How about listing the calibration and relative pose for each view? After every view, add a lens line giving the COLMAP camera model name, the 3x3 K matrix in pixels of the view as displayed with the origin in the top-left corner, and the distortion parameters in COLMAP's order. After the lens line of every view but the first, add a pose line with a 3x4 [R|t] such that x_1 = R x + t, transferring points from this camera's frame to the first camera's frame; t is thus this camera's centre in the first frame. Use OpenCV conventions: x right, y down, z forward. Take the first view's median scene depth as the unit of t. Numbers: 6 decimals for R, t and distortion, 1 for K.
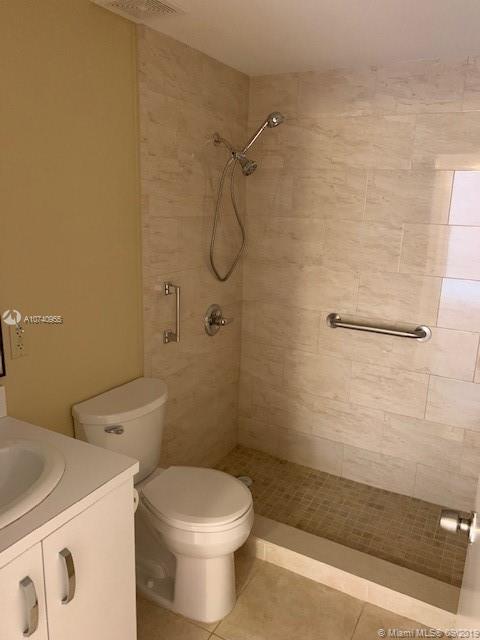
lens RADIAL K [[486.8, 0, 241.3], [0, 486.8, 320.7], [0, 0, 1]] dist [0.038292, -0.048520]
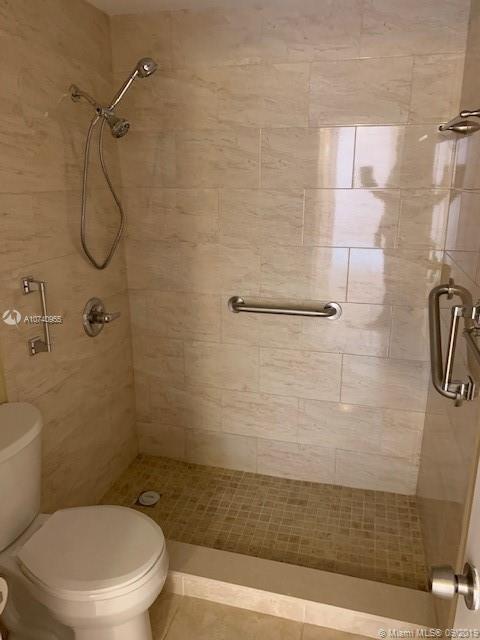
lens RADIAL K [[486.8, 0, 236.8], [0, 486.8, 316.0], [0, 0, 1]] dist [0.038292, -0.048520]
pose [[0.972249, -0.095797, 0.213435, 0.000826], [0.087453, 0.995001, 0.048221, -0.023237], [-0.216987, -0.028217, 0.975767, 0.149609]]
